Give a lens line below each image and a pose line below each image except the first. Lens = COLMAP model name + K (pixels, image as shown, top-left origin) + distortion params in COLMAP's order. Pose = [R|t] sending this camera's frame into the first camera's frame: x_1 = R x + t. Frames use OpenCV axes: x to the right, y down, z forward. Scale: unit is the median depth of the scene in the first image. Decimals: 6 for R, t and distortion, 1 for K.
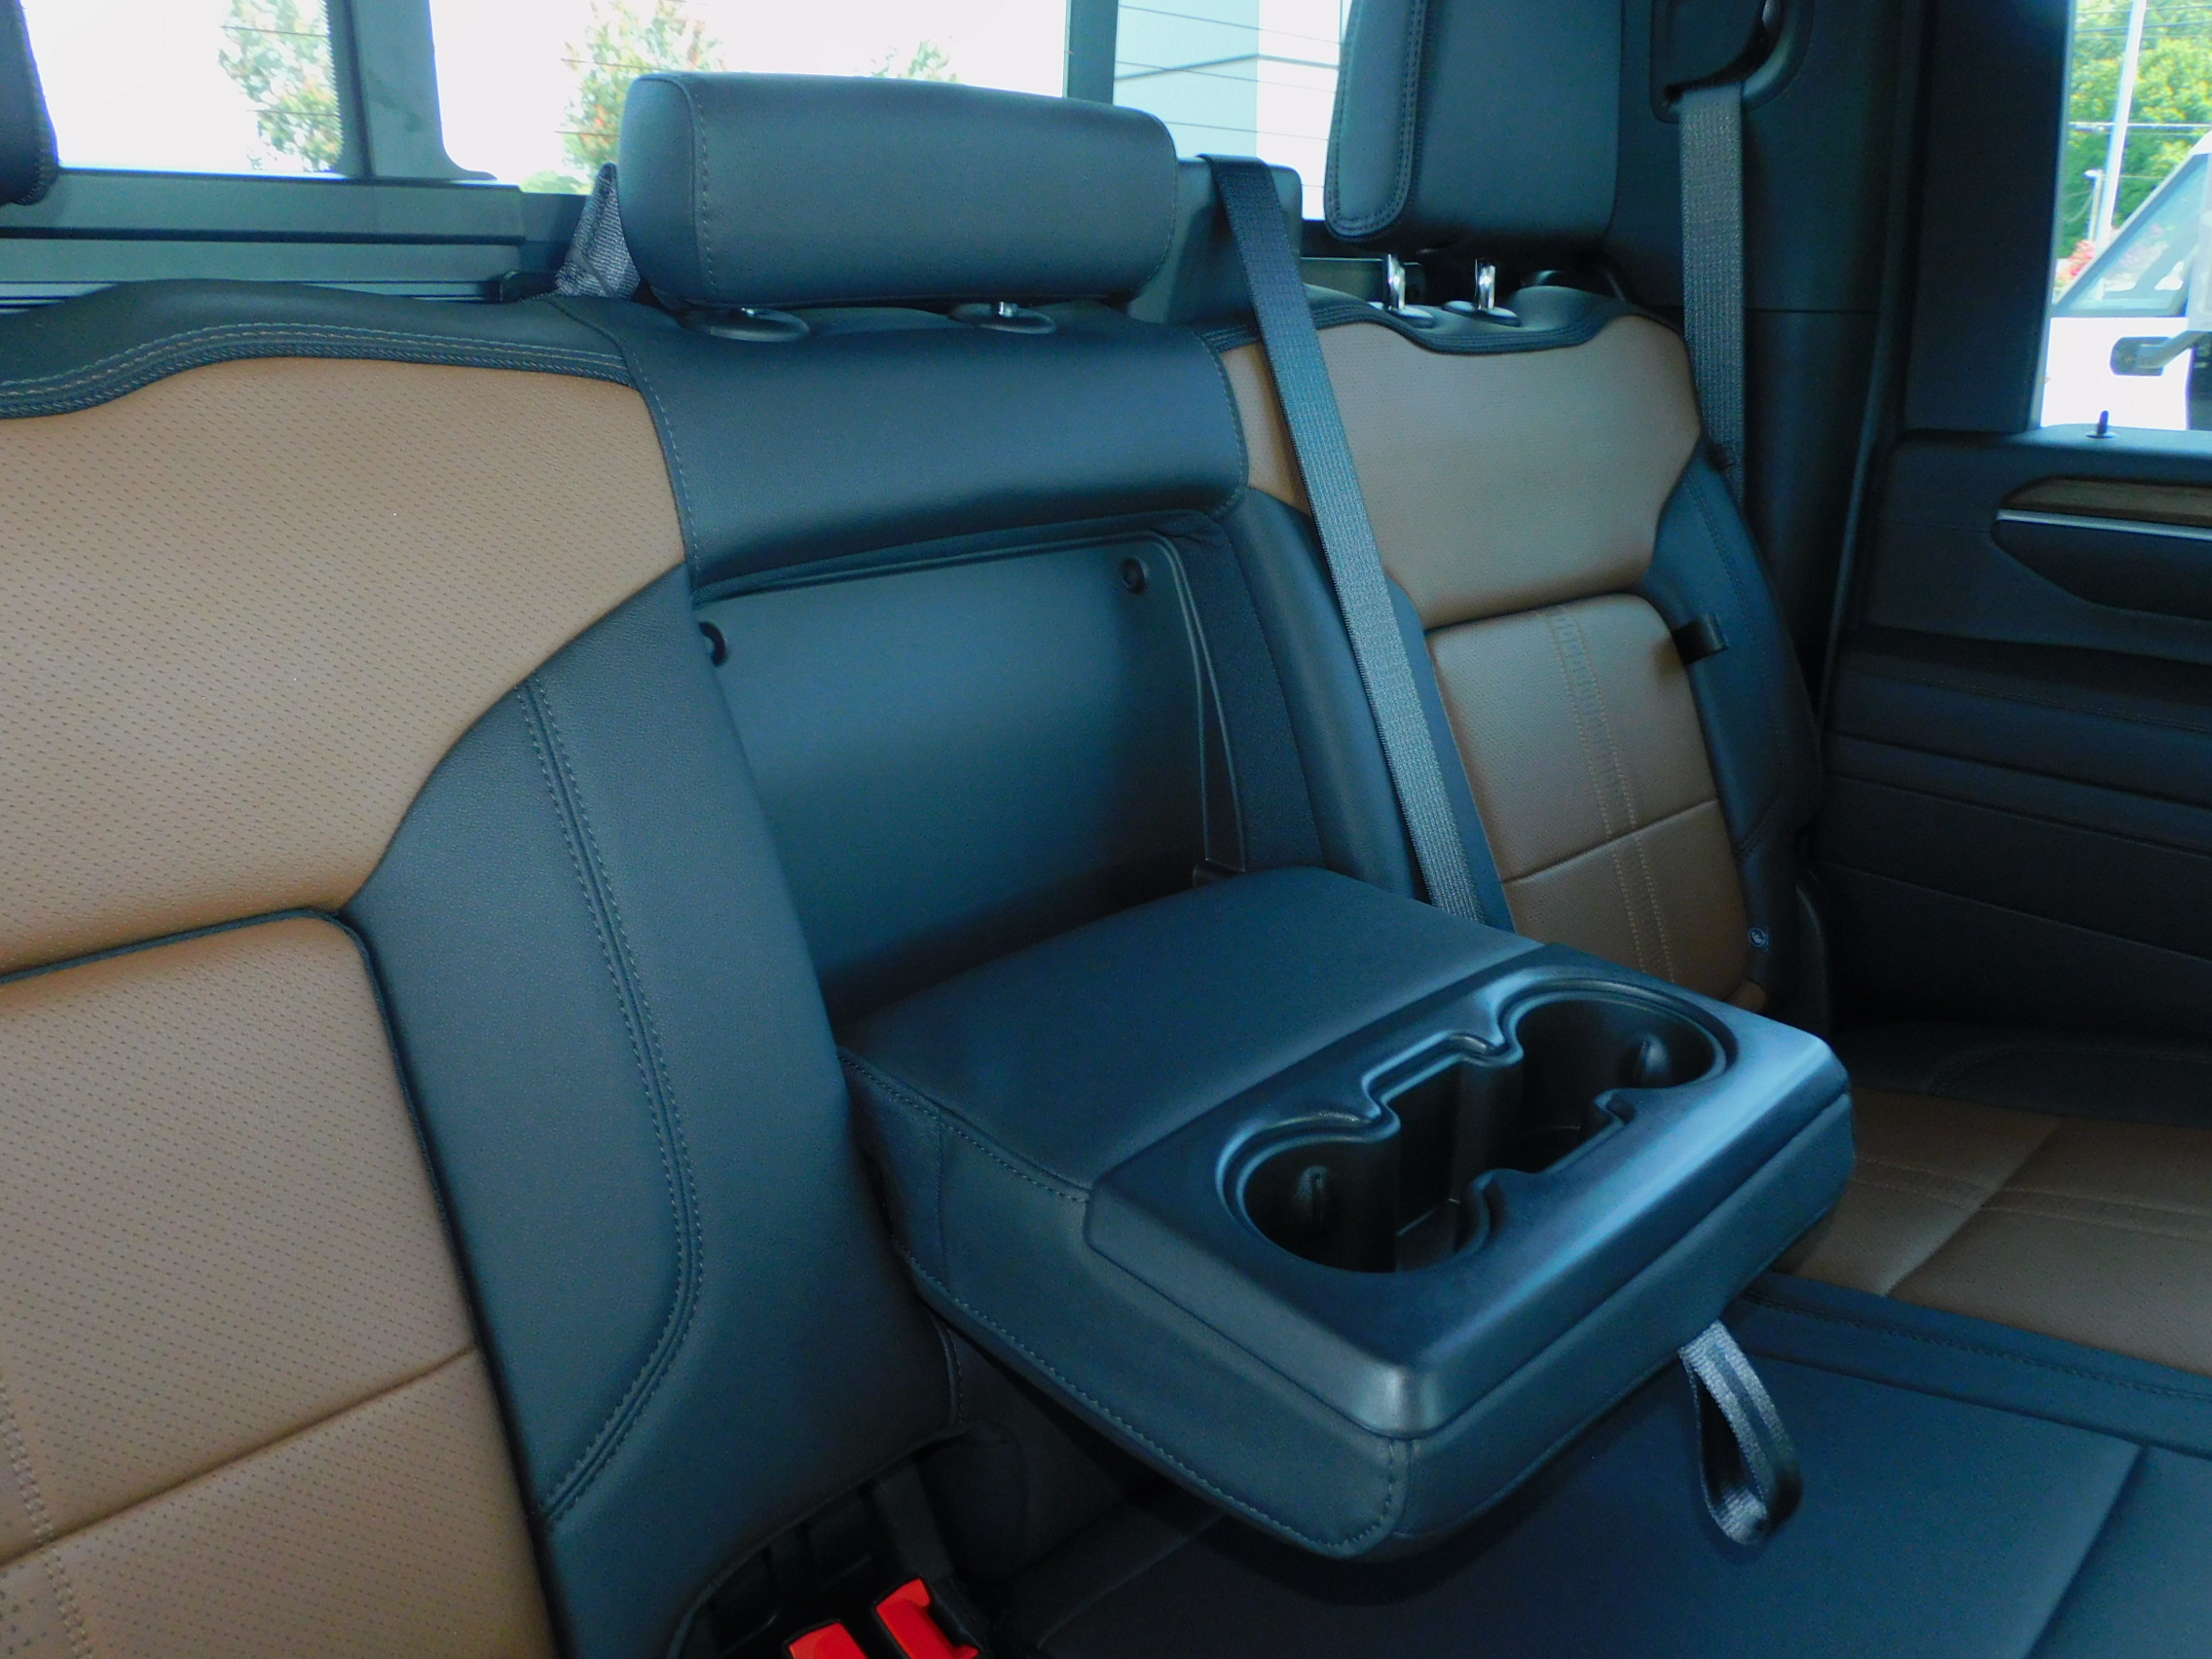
lens RADIAL K [[1575.7, 0, 1094.3], [0, 1575.7, 843.3], [0, 0, 1]] dist [-0.007382, -0.008065]
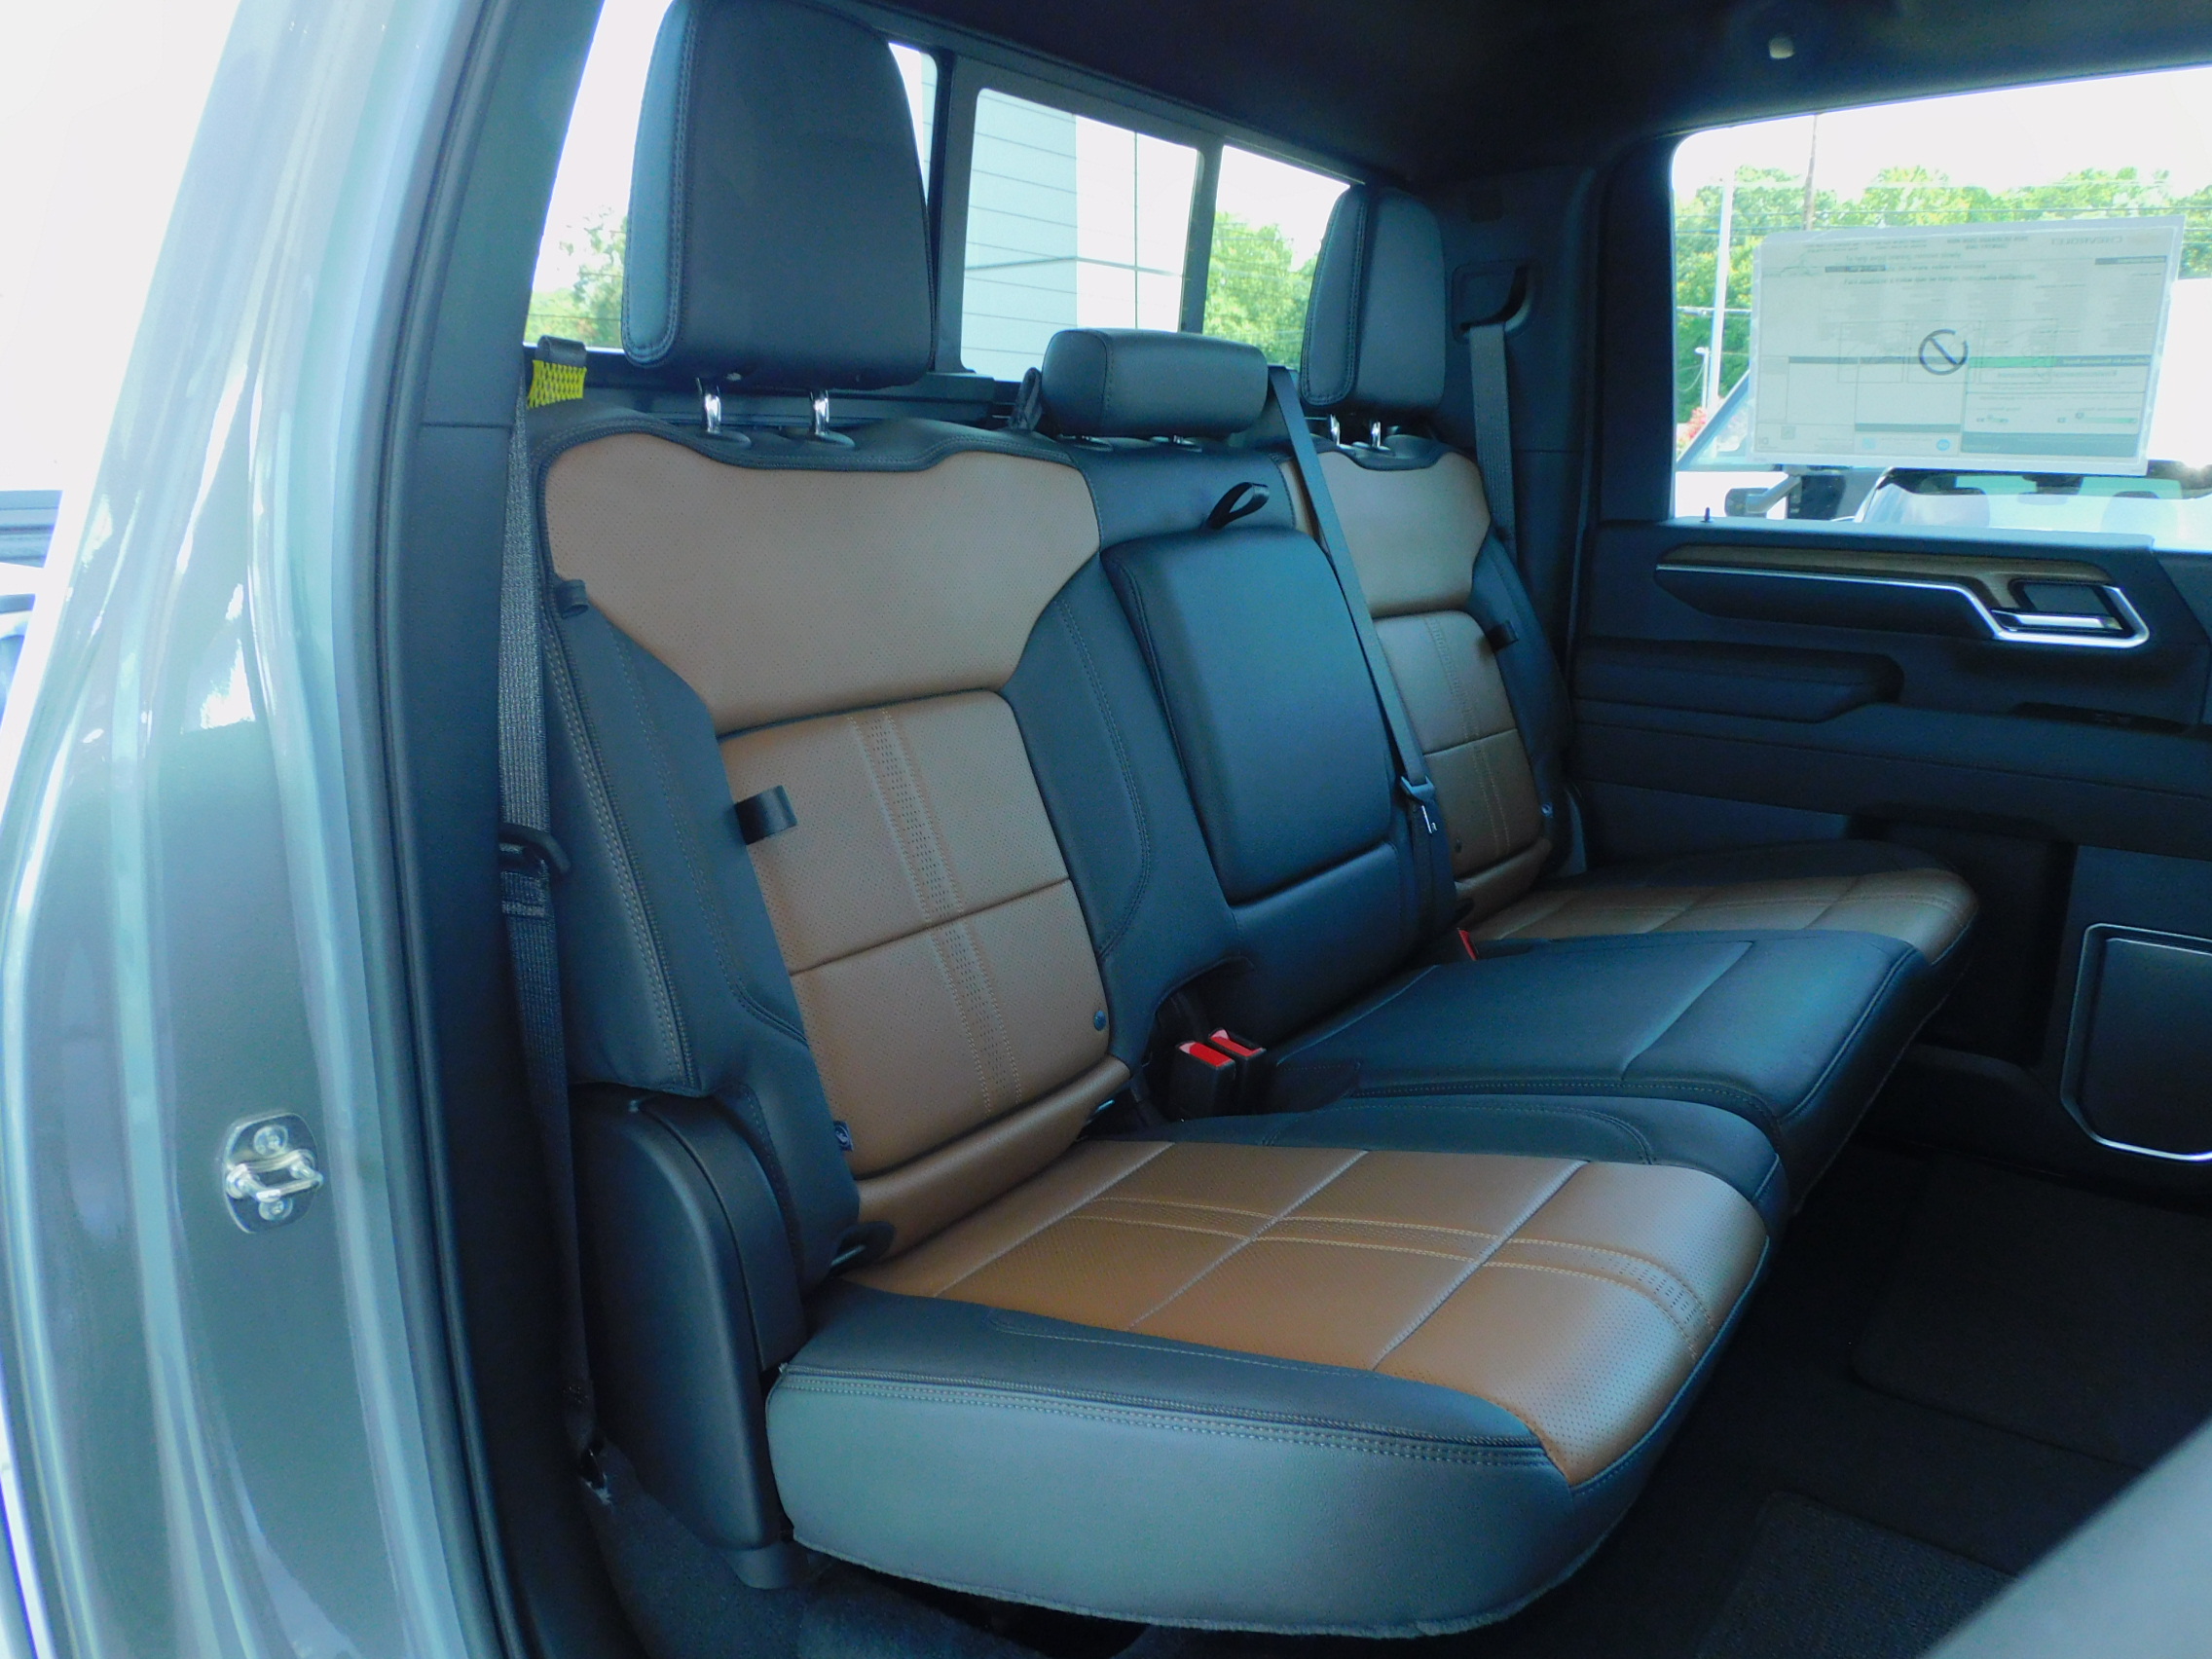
lens RADIAL K [[1575.7, 0, 1099.1], [0, 1575.7, 829.9], [0, 0, 1]] dist [-0.007382, -0.008065]
pose [[0.983605, -0.029807, 0.177858, -0.344513], [0.046817, 0.994637, -0.092224, 0.210127], [-0.174155, 0.099039, 0.979725, -0.562277]]
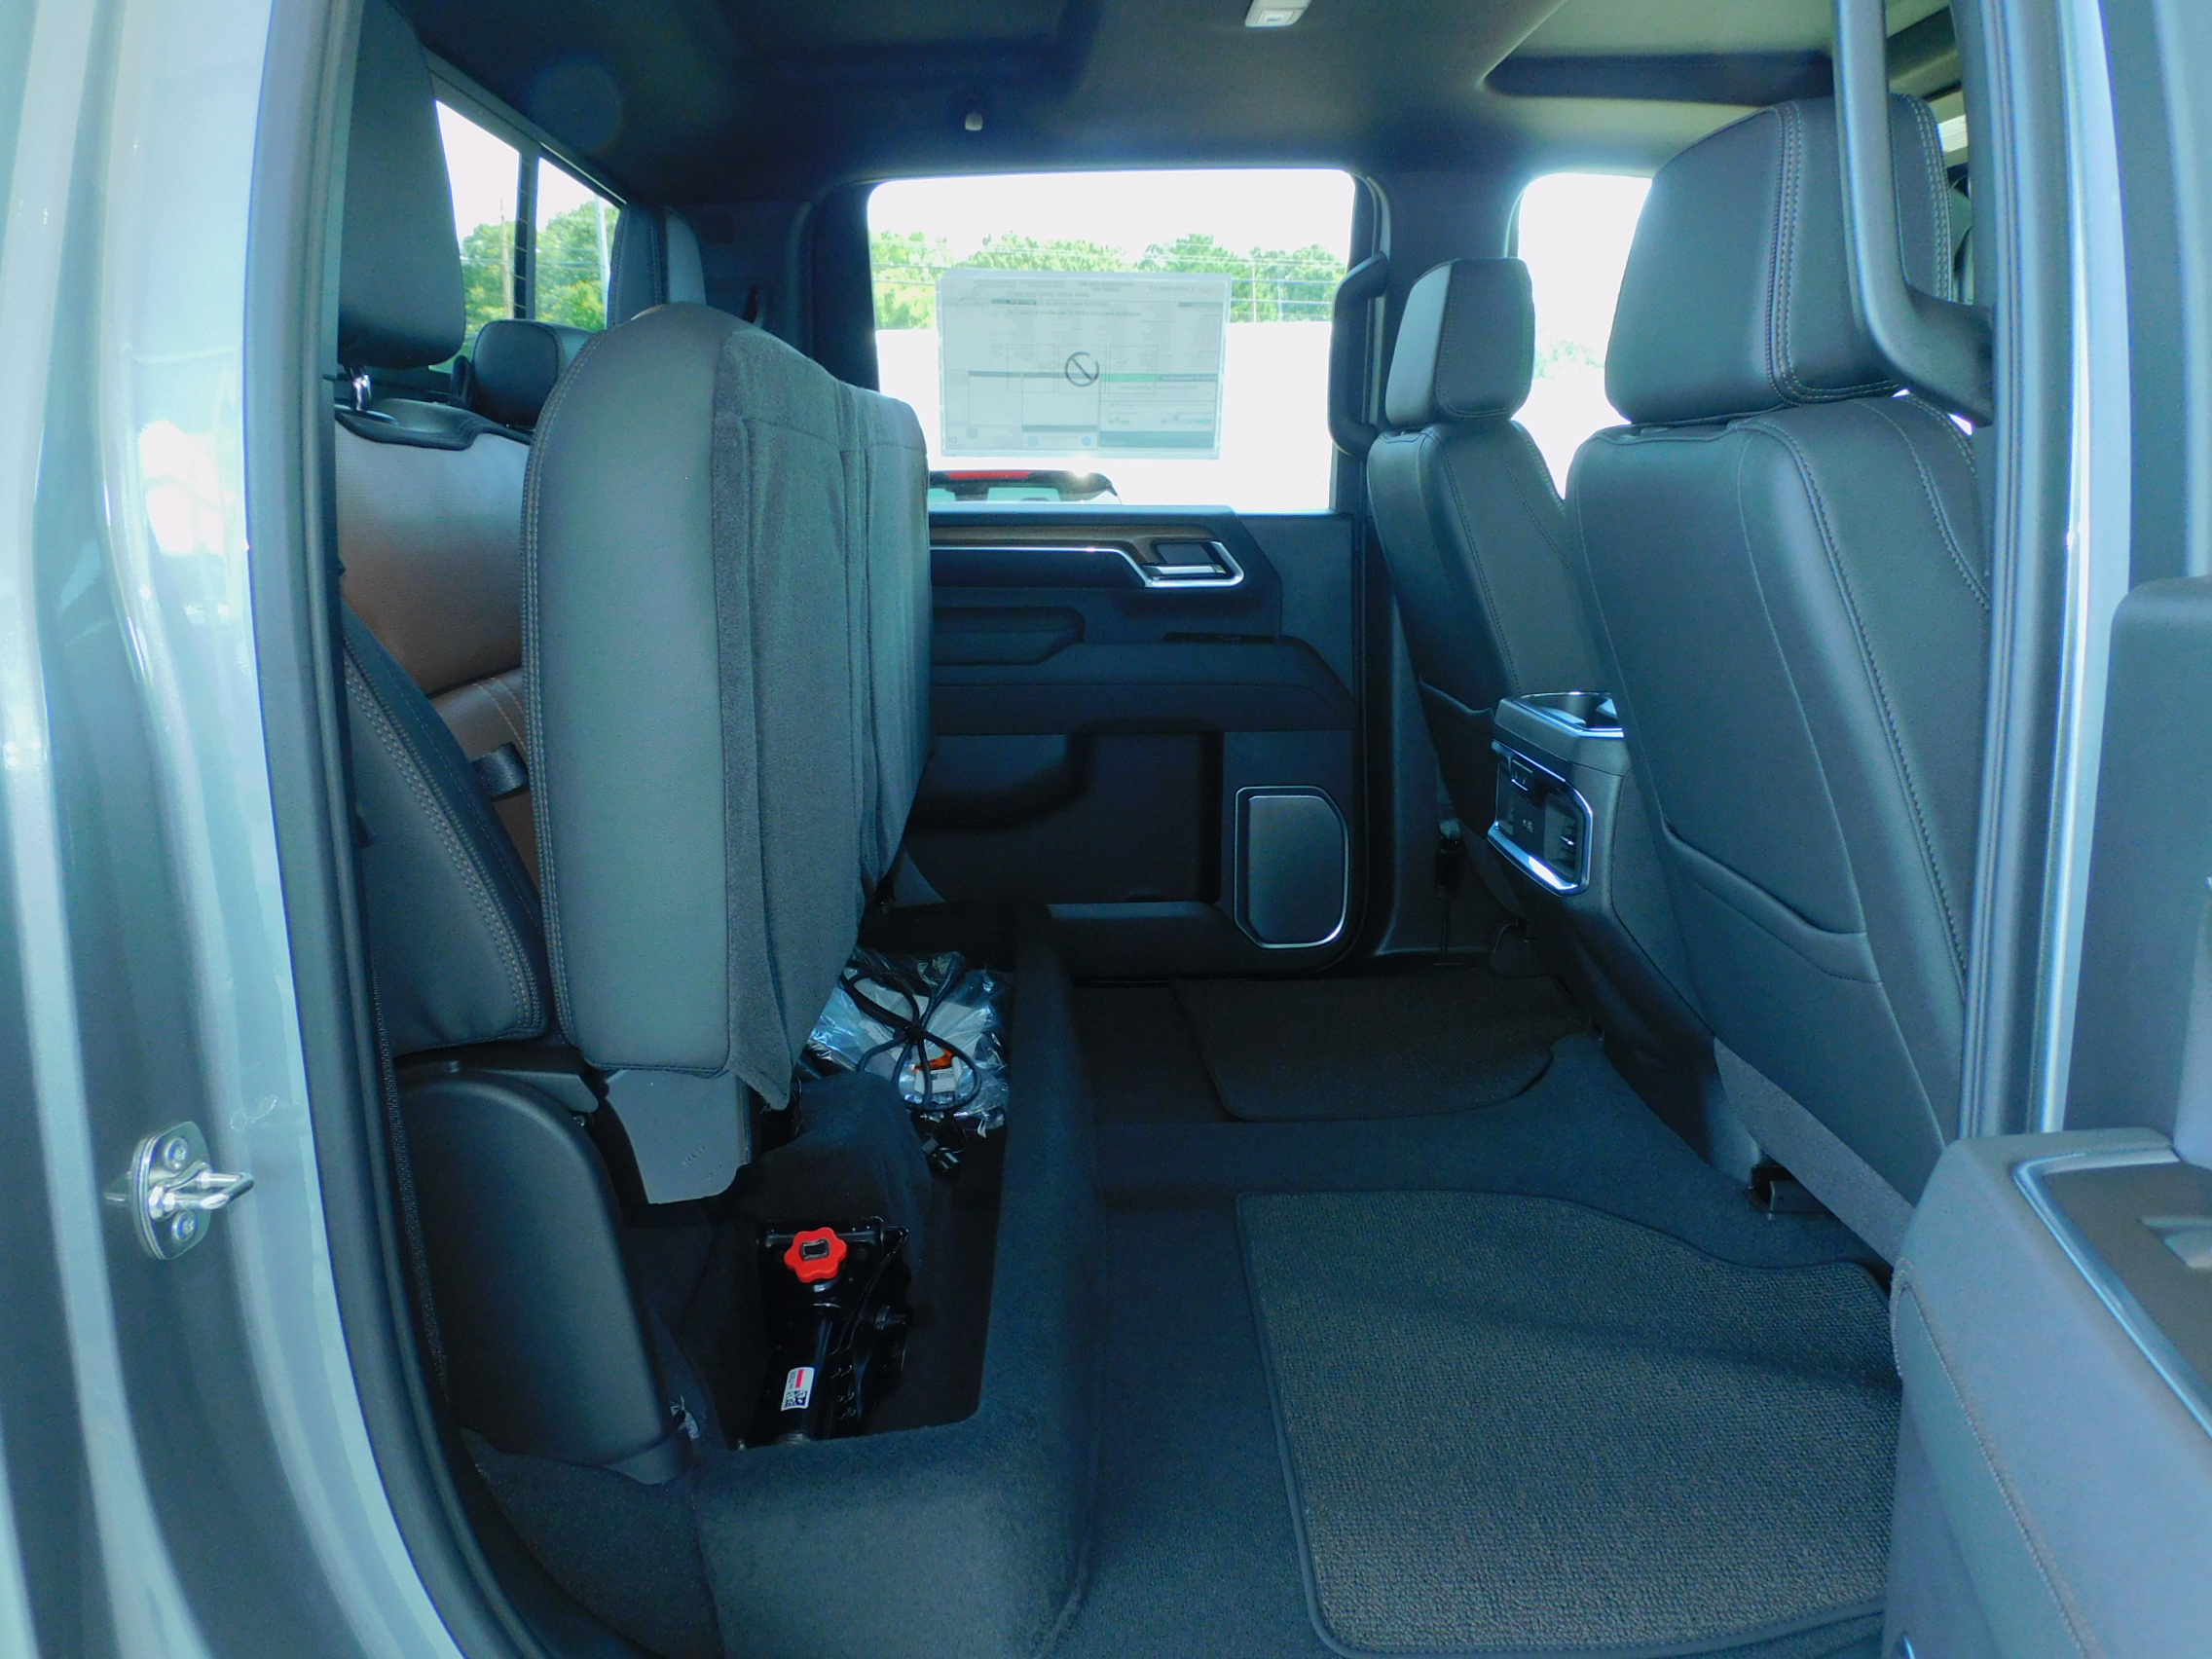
lens RADIAL K [[1575.7, 0, 1102.8], [0, 1575.7, 824.3], [0, 0, 1]] dist [-0.007382, -0.008065]
pose [[0.670586, -0.159297, 0.724527, -0.765548], [0.247828, 0.968665, -0.016403, 0.240306], [-0.699211, 0.190558, 0.689051, -0.531992]]
